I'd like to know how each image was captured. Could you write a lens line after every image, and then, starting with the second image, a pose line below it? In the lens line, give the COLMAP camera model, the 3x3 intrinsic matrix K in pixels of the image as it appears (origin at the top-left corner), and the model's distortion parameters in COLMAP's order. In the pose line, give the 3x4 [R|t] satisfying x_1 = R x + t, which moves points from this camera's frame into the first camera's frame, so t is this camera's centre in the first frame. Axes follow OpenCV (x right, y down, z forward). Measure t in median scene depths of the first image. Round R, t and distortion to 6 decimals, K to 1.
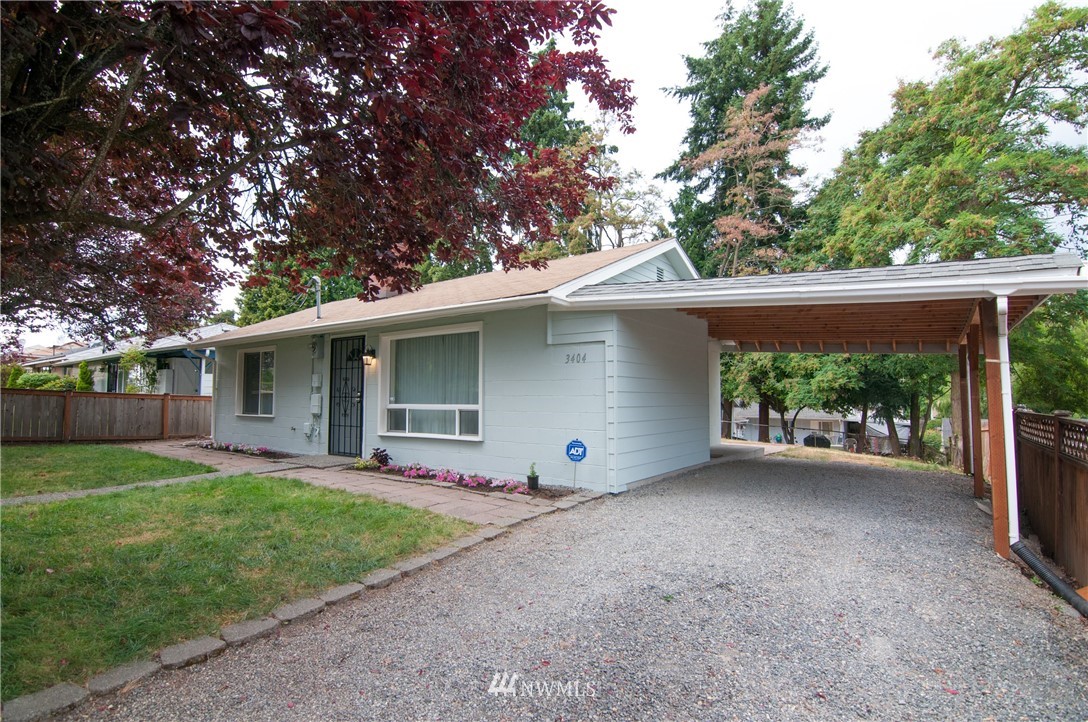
lens RADIAL K [[539.4, 0, 542.8], [0, 539.4, 356.9], [0, 0, 1]] dist [-0.012047, 0.000058]
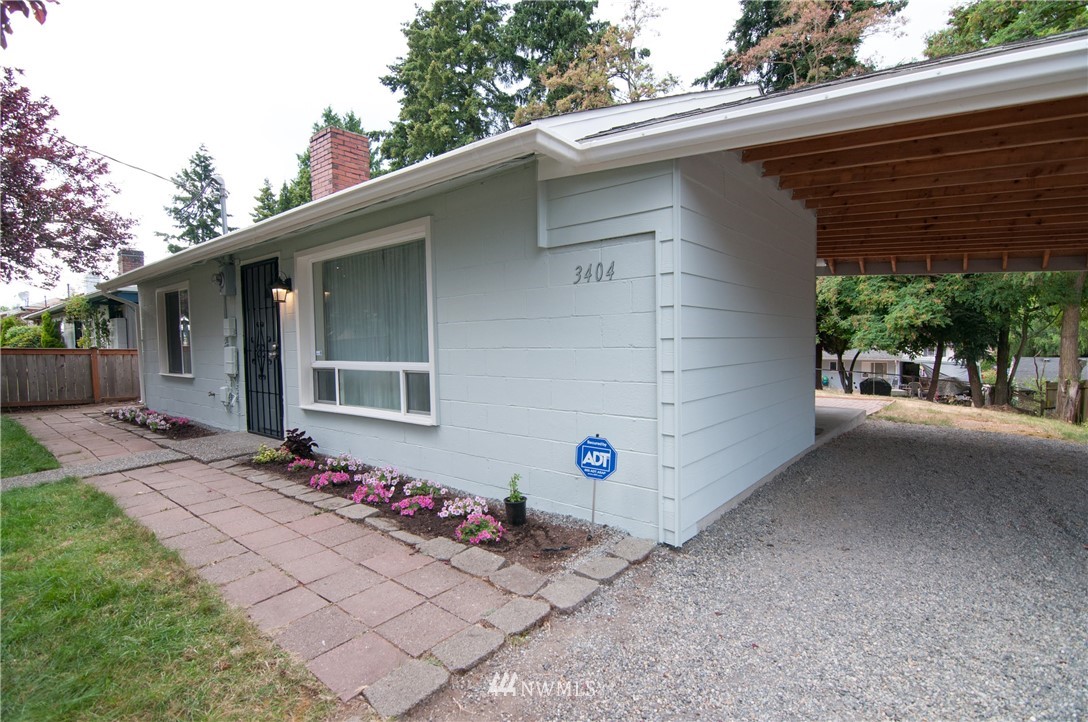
lens RADIAL K [[532.8, 0, 538.4], [0, 532.8, 363.3], [0, 0, 1]] dist [-0.014881, -0.002271]
pose [[0.997908, -0.014416, -0.063021, 0.019858], [0.021711, 0.992936, 0.116646, 0.013920], [0.060894, -0.117771, 0.991172, 0.251144]]
